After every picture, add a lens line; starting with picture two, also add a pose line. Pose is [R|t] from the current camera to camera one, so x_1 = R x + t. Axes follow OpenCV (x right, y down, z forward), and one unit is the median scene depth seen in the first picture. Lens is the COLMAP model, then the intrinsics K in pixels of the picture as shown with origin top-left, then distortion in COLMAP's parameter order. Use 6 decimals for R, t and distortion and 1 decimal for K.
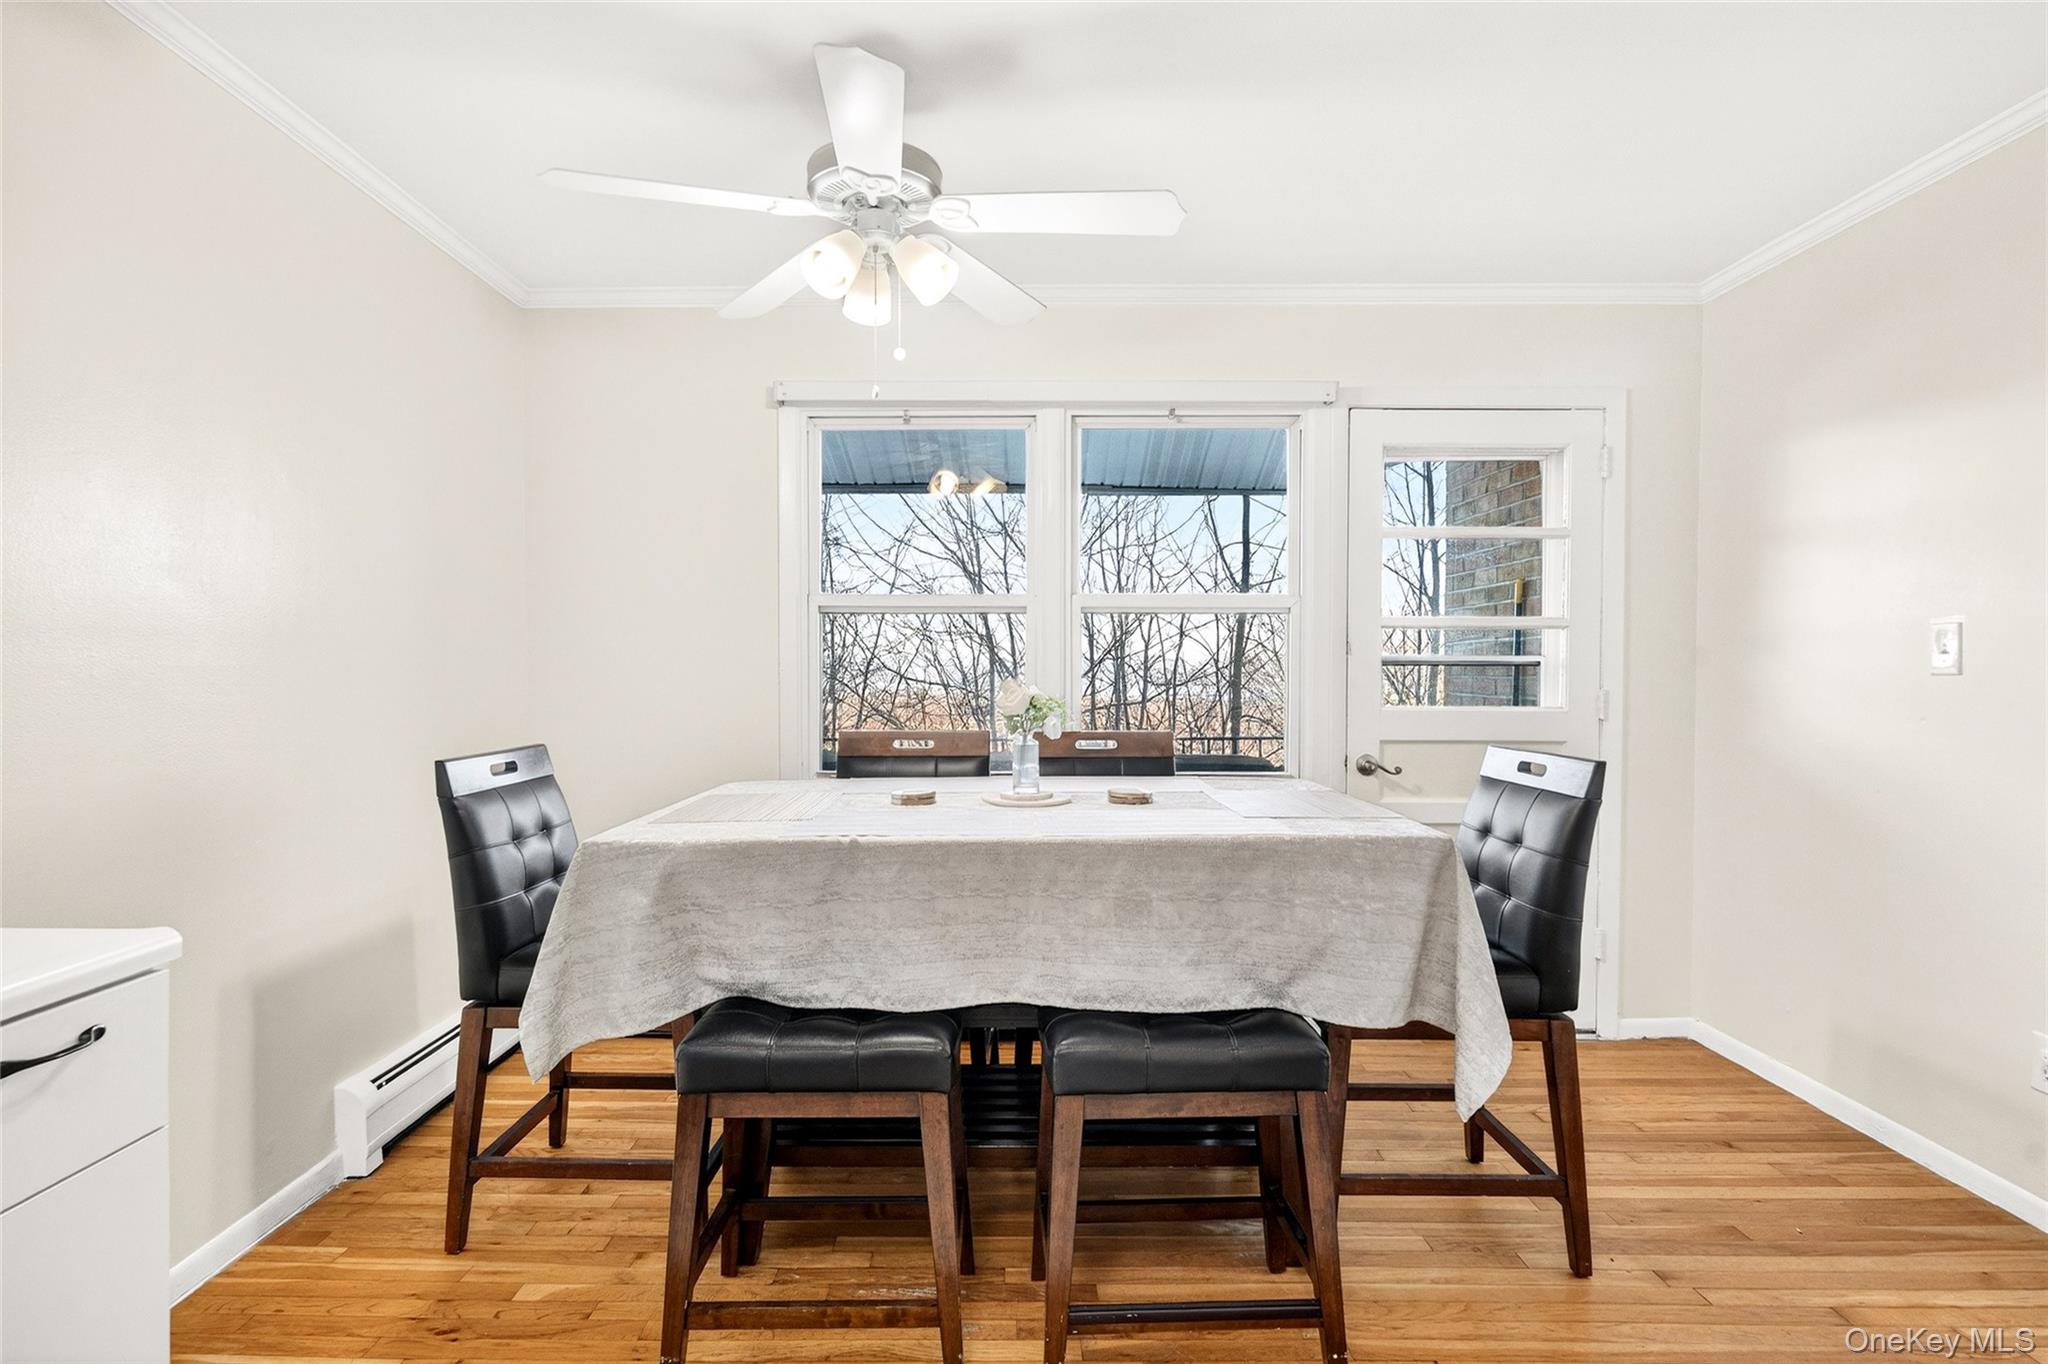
lens RADIAL K [[1059.9, 0, 1017.0], [0, 1059.9, 688.8], [0, 0, 1]] dist [-0.002623, -0.000680]
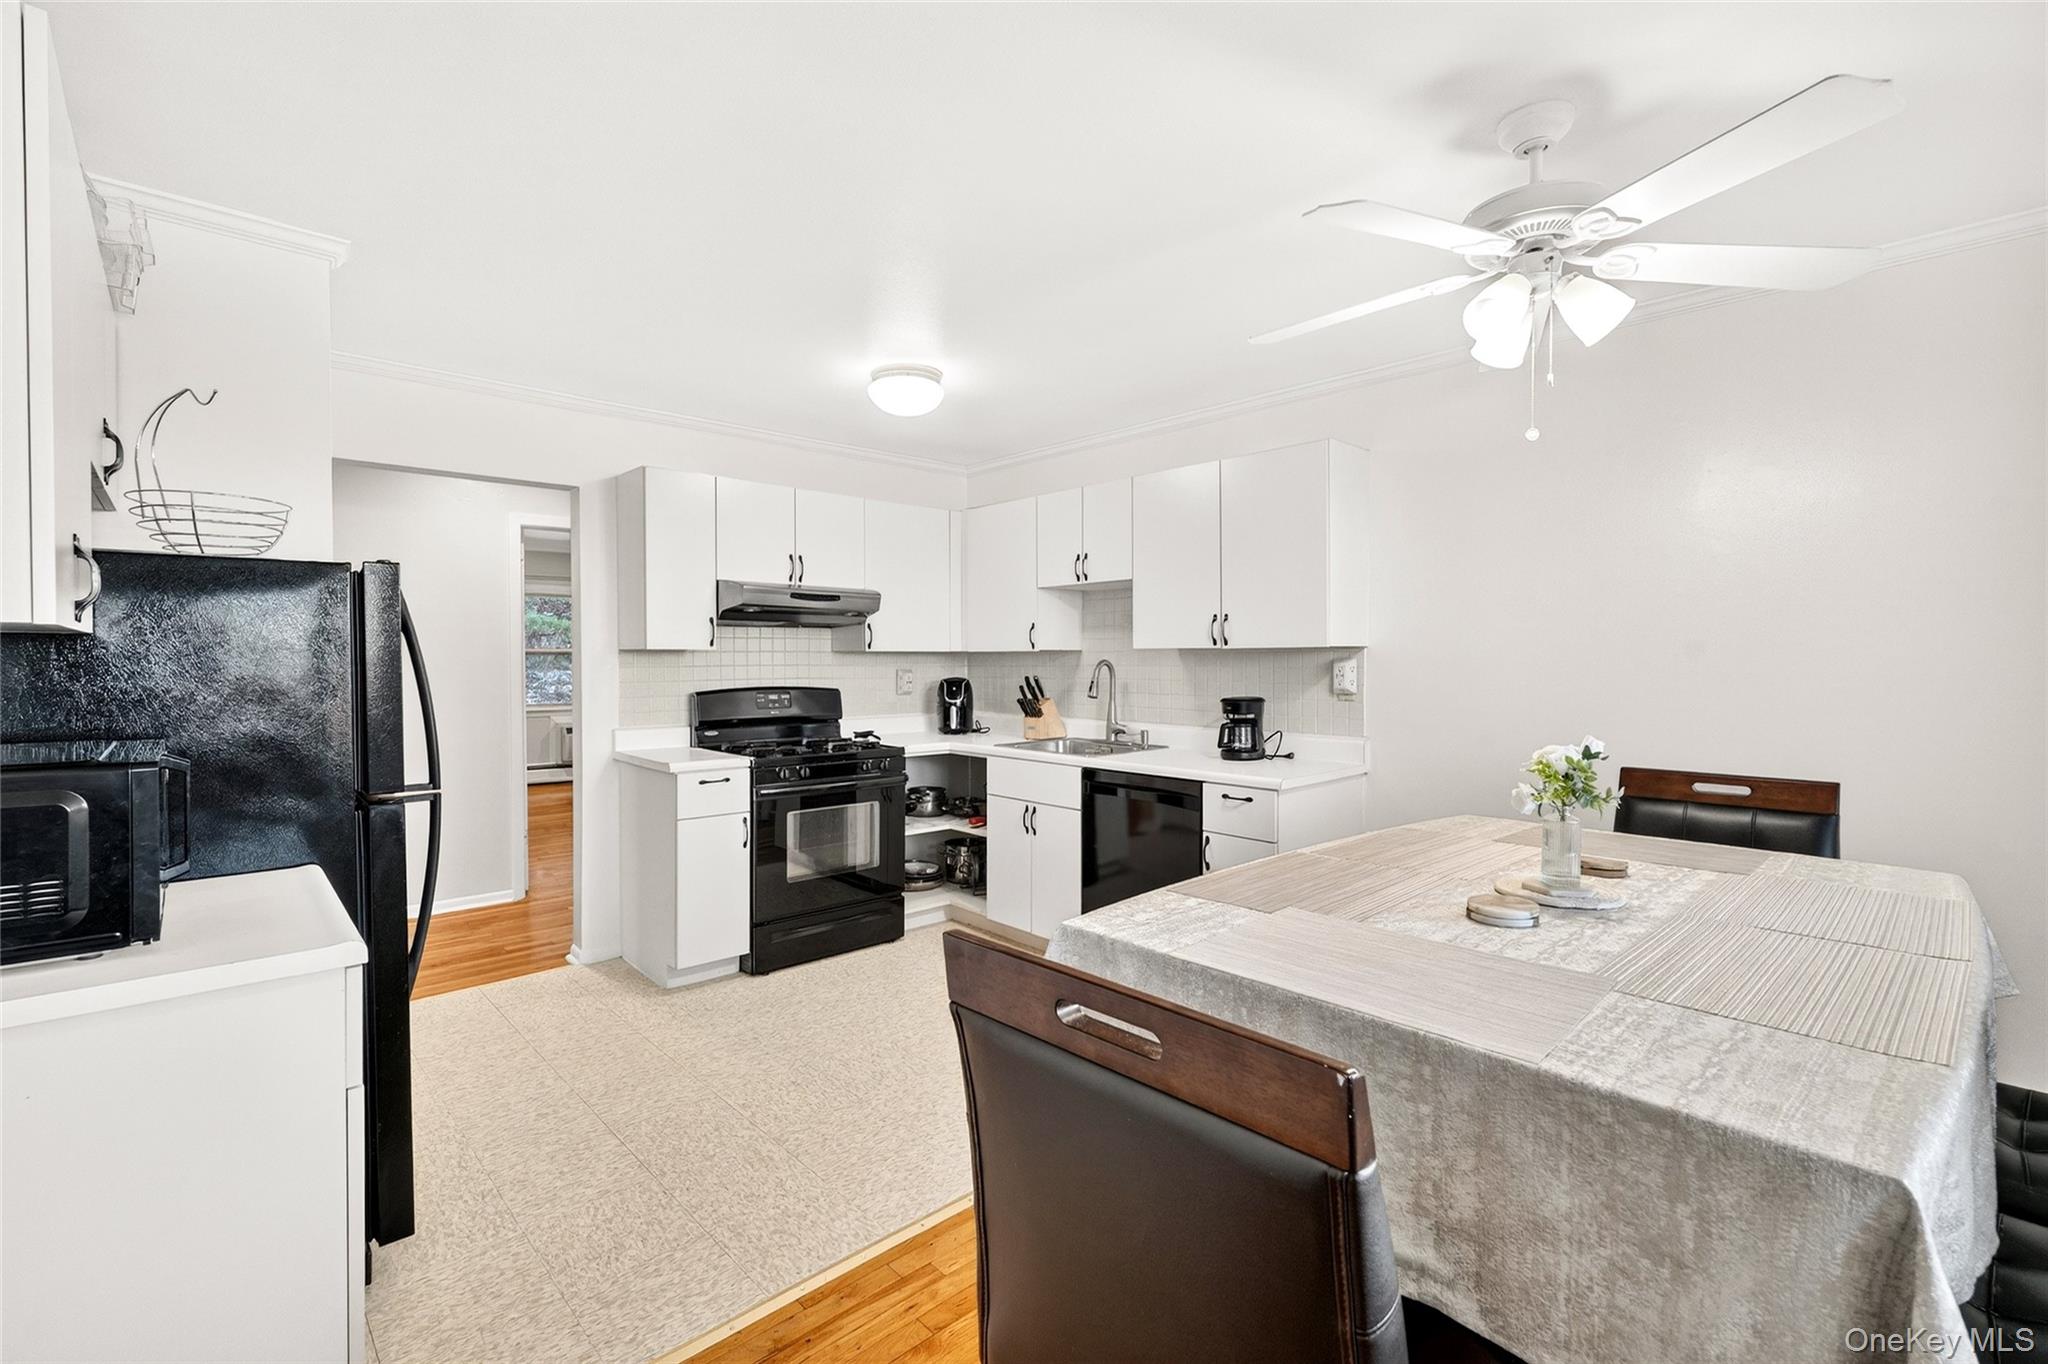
lens RADIAL K [[929.2, 0, 1018.2], [0, 929.2, 675.9], [0, 0, 1]] dist [-0.000586, -0.000432]
pose [[-0.742996, 0.012400, -0.669181, 0.852624], [-0.008056, 0.999590, 0.027466, -0.071963], [0.669247, 0.025798, -0.742592, 1.406393]]
